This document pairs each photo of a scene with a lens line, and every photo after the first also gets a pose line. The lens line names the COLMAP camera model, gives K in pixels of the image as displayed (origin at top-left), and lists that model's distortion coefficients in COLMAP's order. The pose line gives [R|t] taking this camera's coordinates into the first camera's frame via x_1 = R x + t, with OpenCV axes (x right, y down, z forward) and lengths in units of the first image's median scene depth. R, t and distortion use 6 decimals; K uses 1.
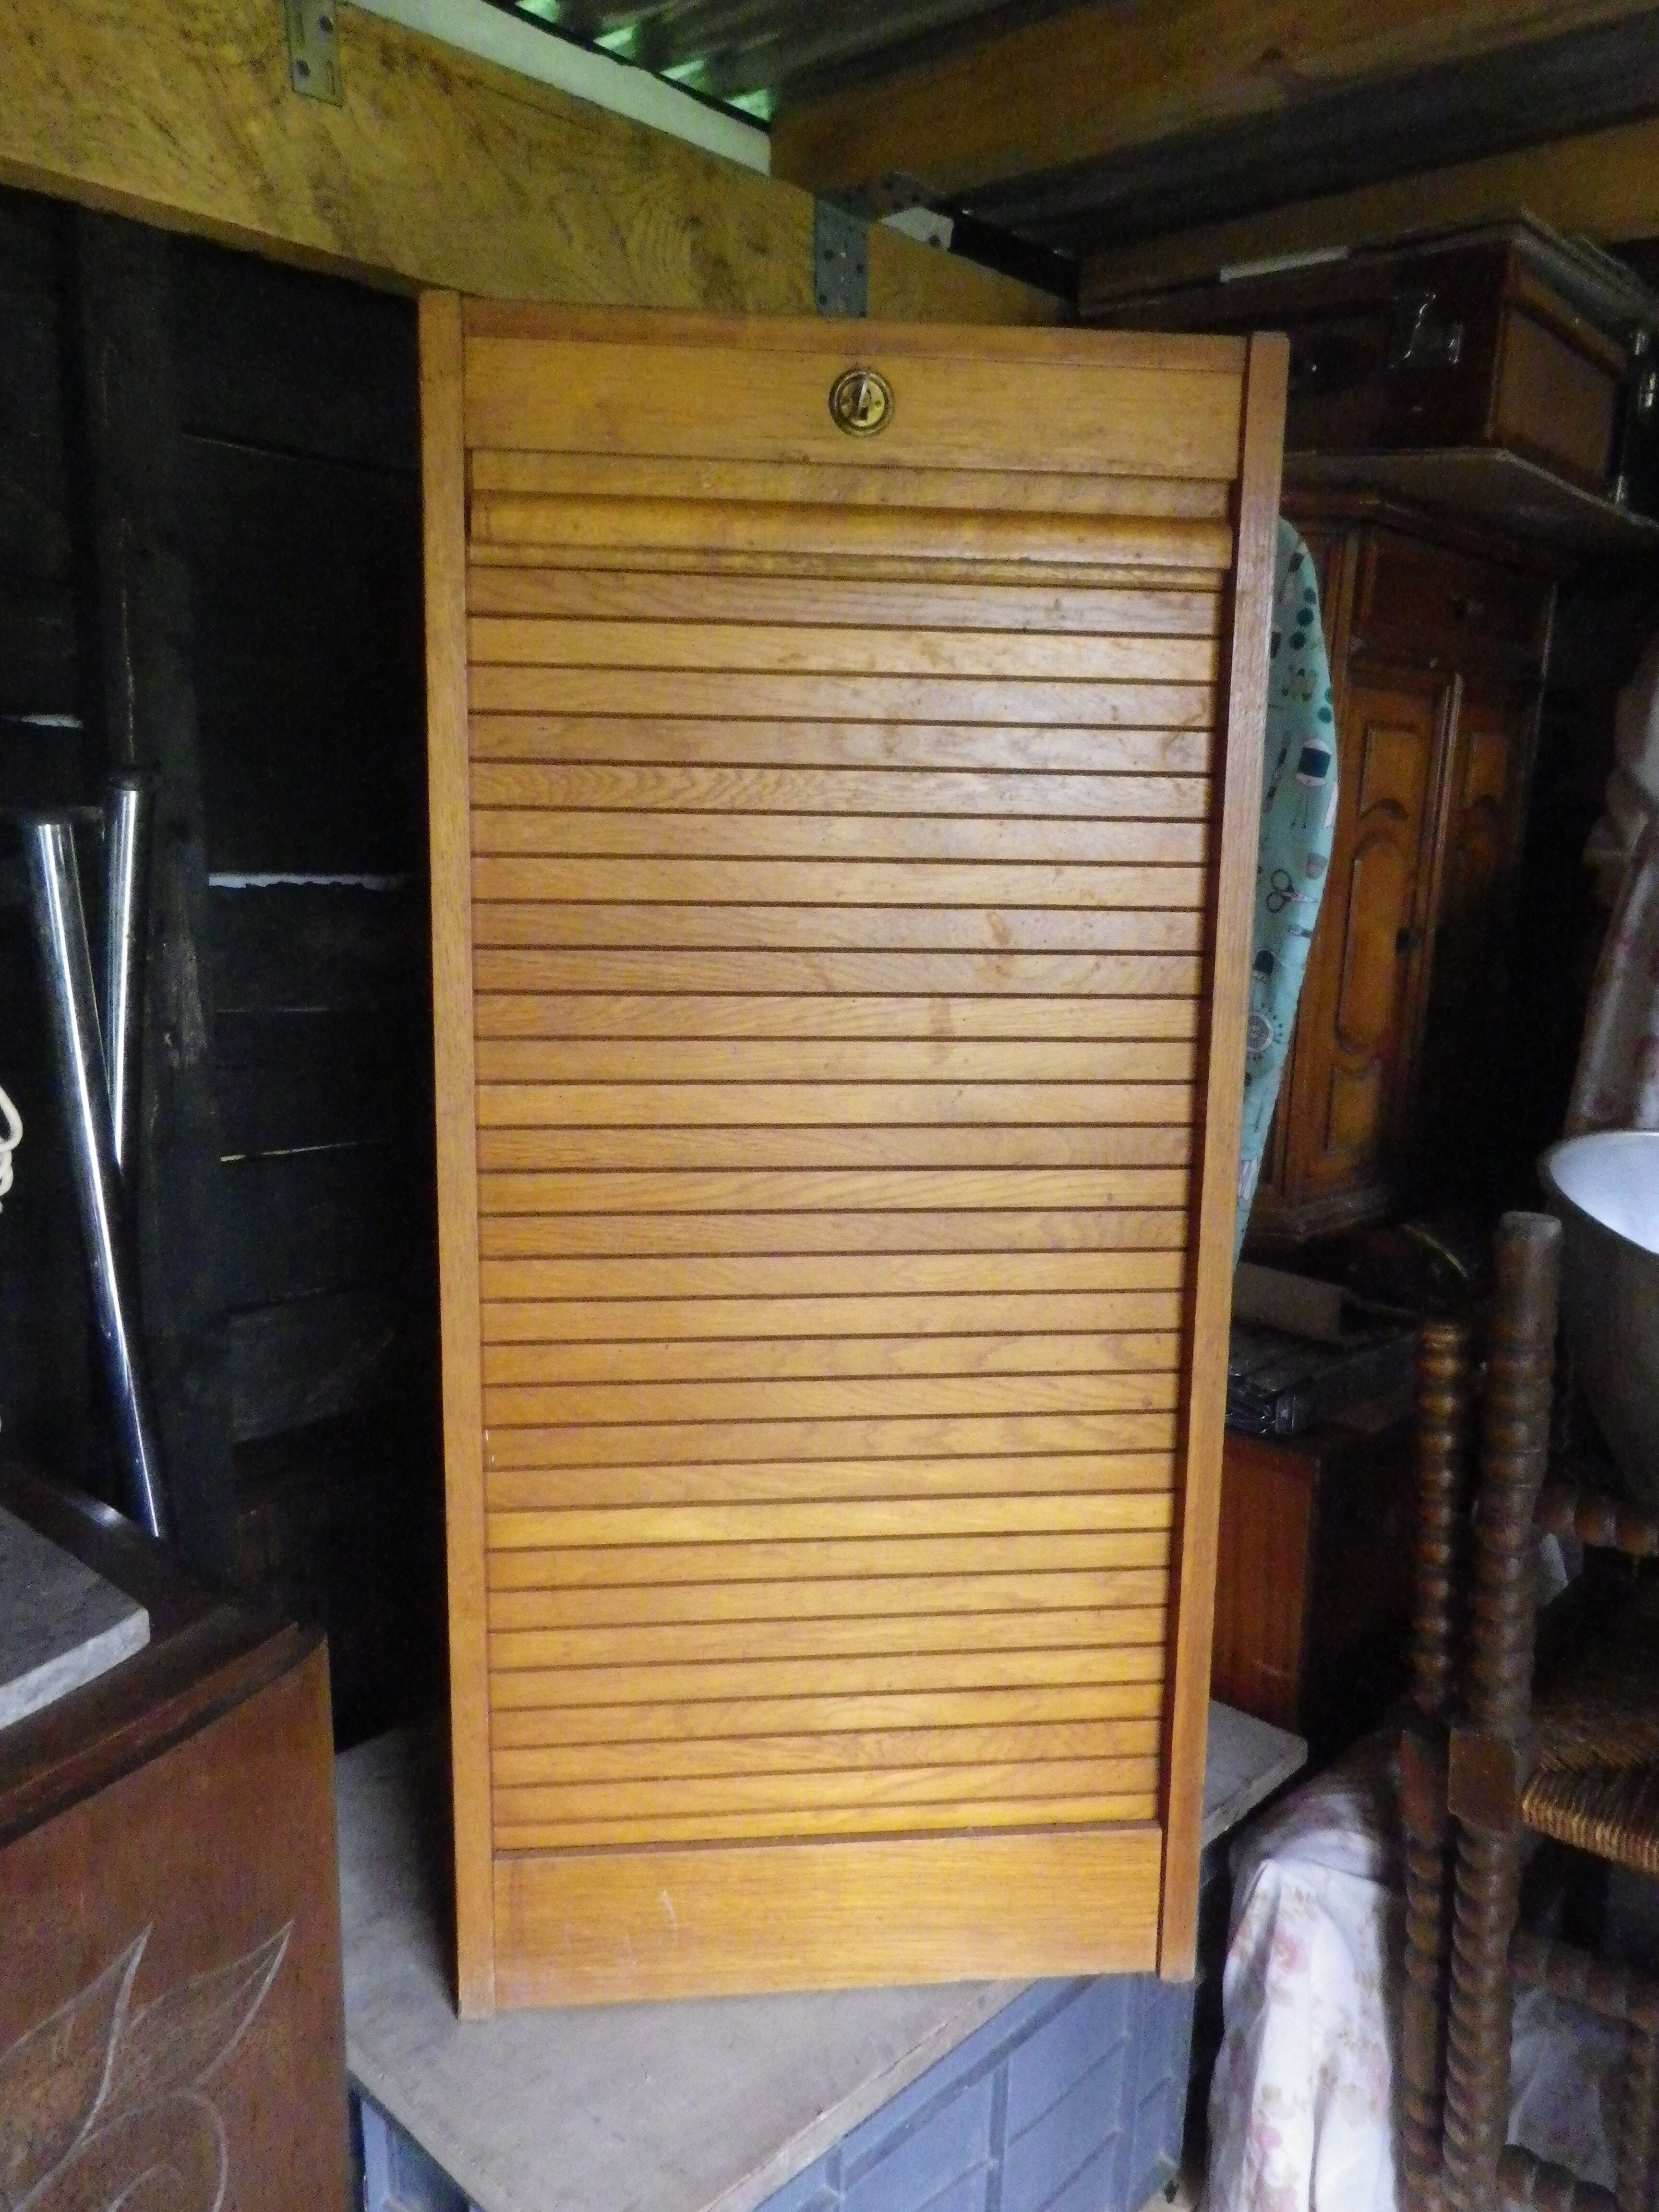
lens RADIAL K [[1634.2, 0, 824.0], [0, 1634.2, 1112.1], [0, 0, 1]] dist [0.004406, -0.004298]
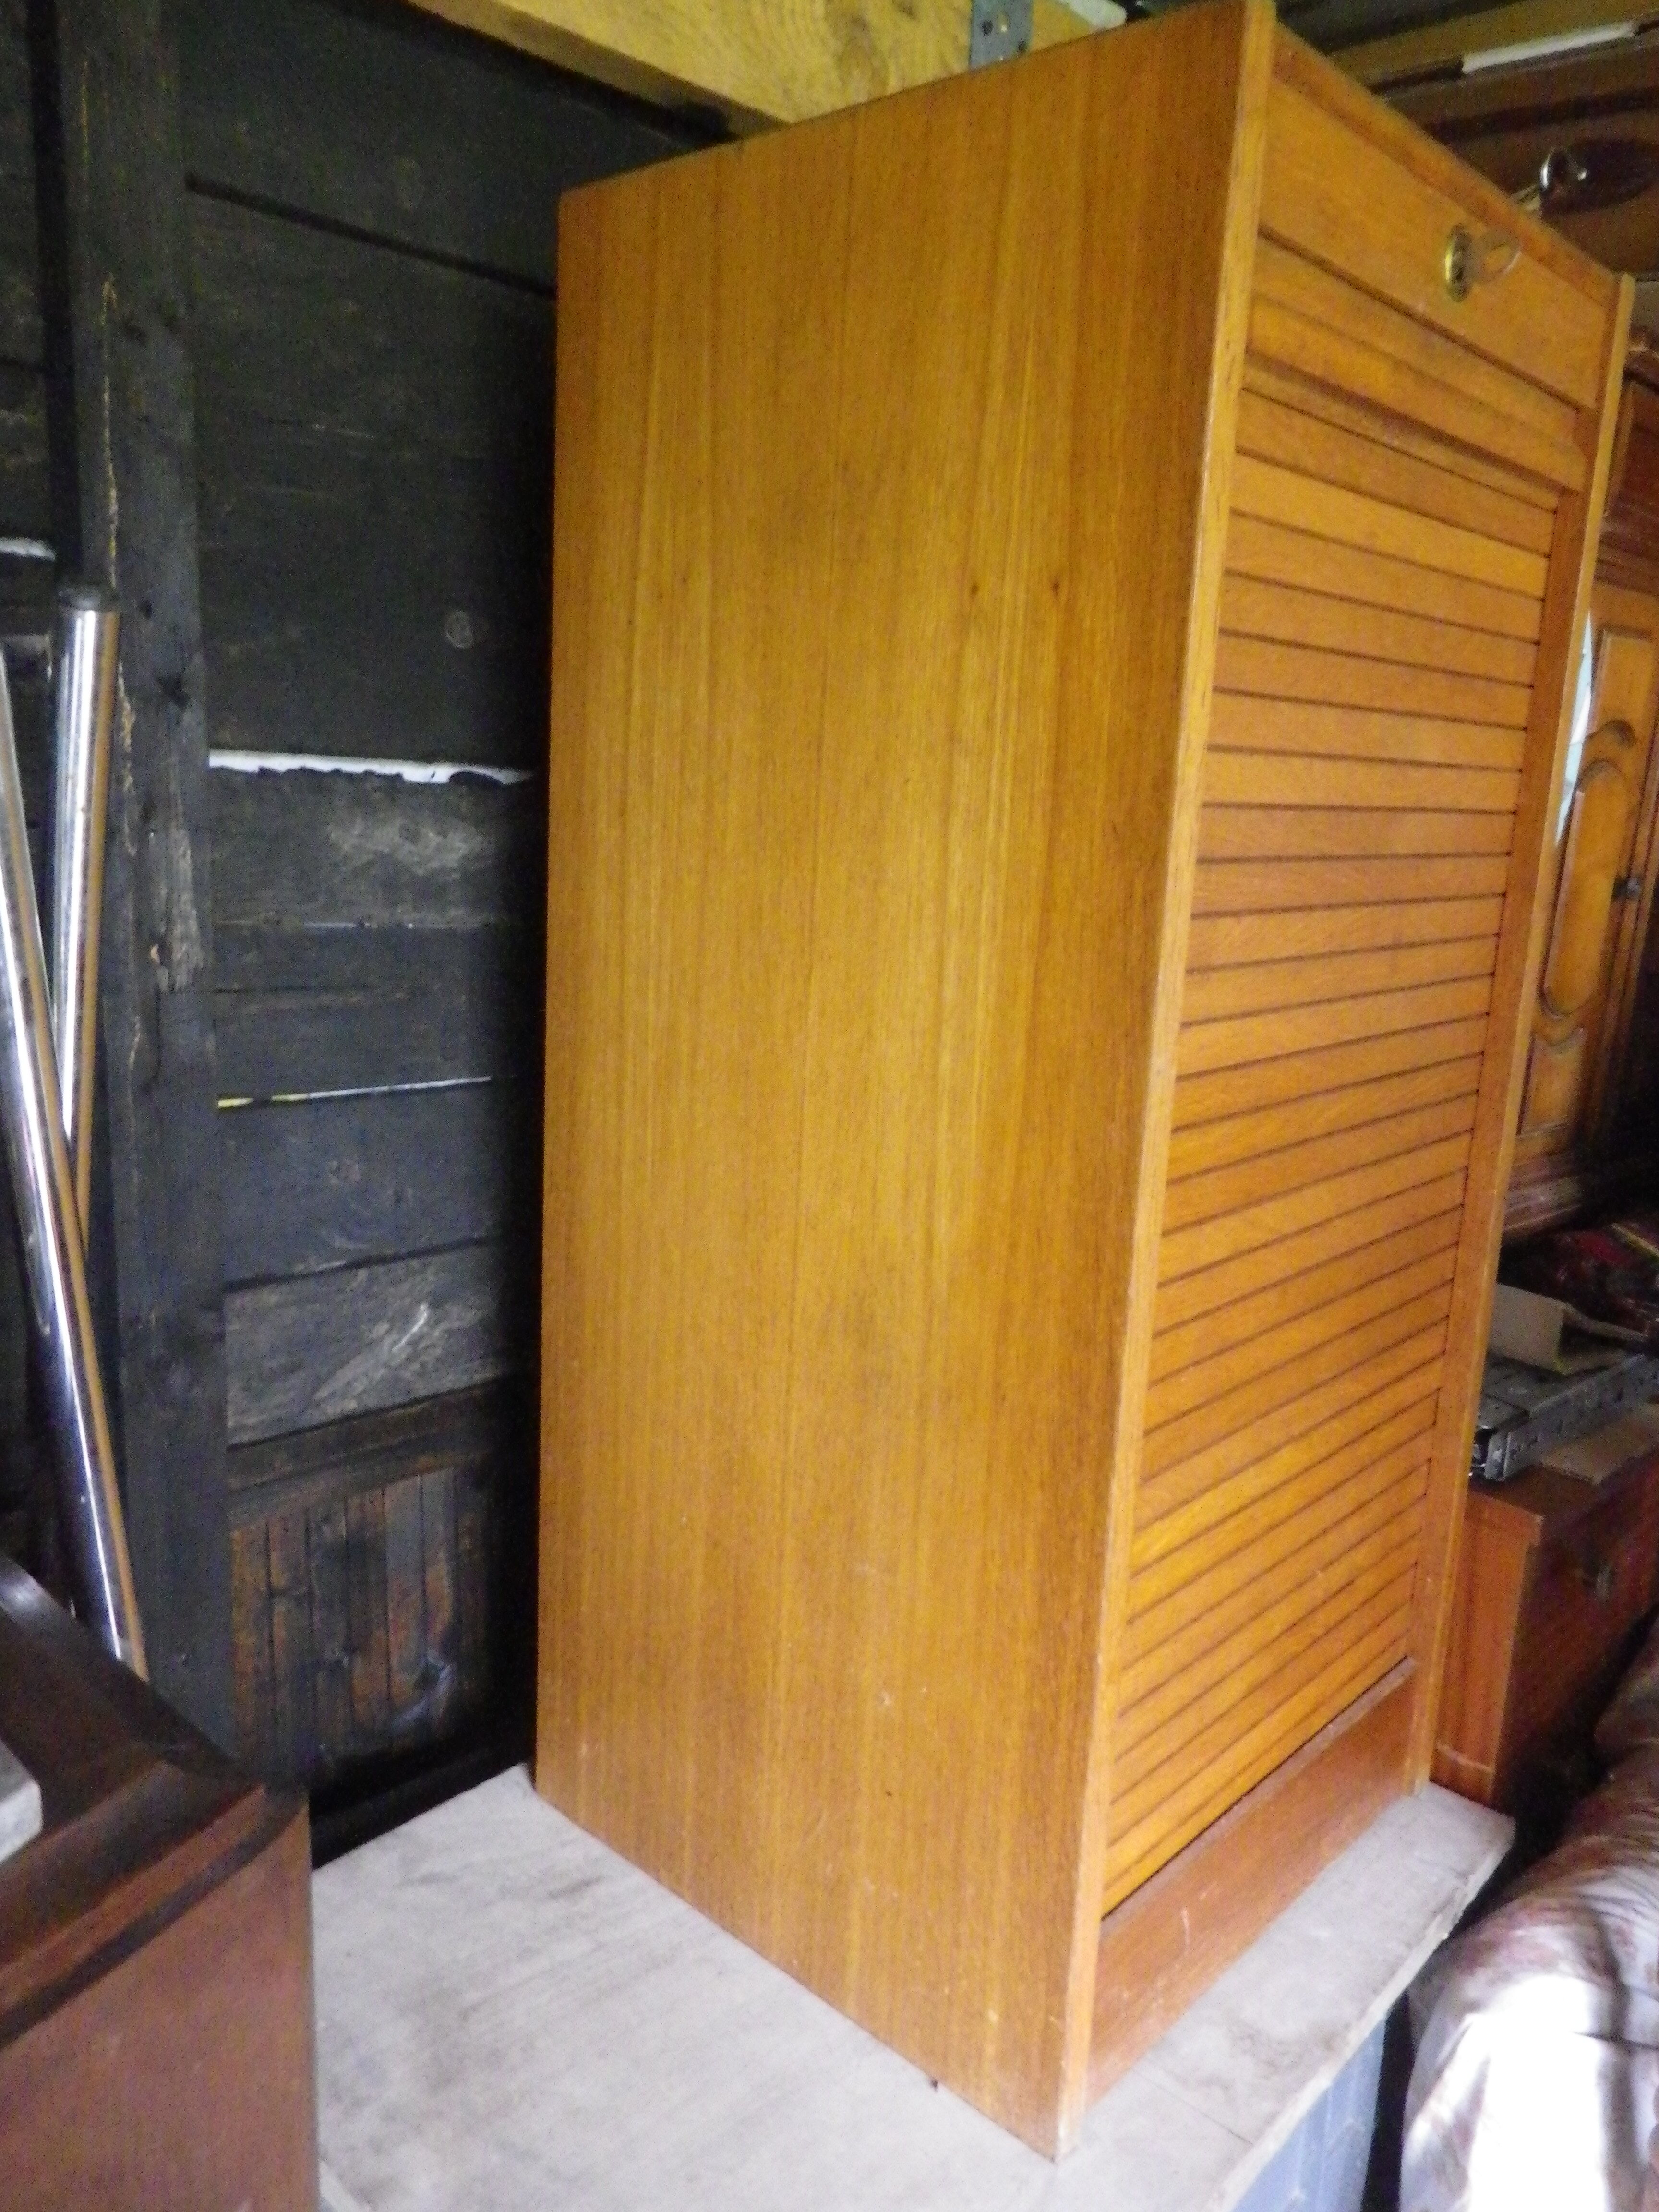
lens RADIAL K [[1634.2, 0, 824.0], [0, 1634.2, 1112.1], [0, 0, 1]] dist [0.004406, -0.004298]
pose [[0.999012, 0.035481, -0.026771, -0.044872], [-0.034599, 0.998865, 0.032721, -0.004022], [0.027902, -0.031762, 0.999106, 0.190949]]
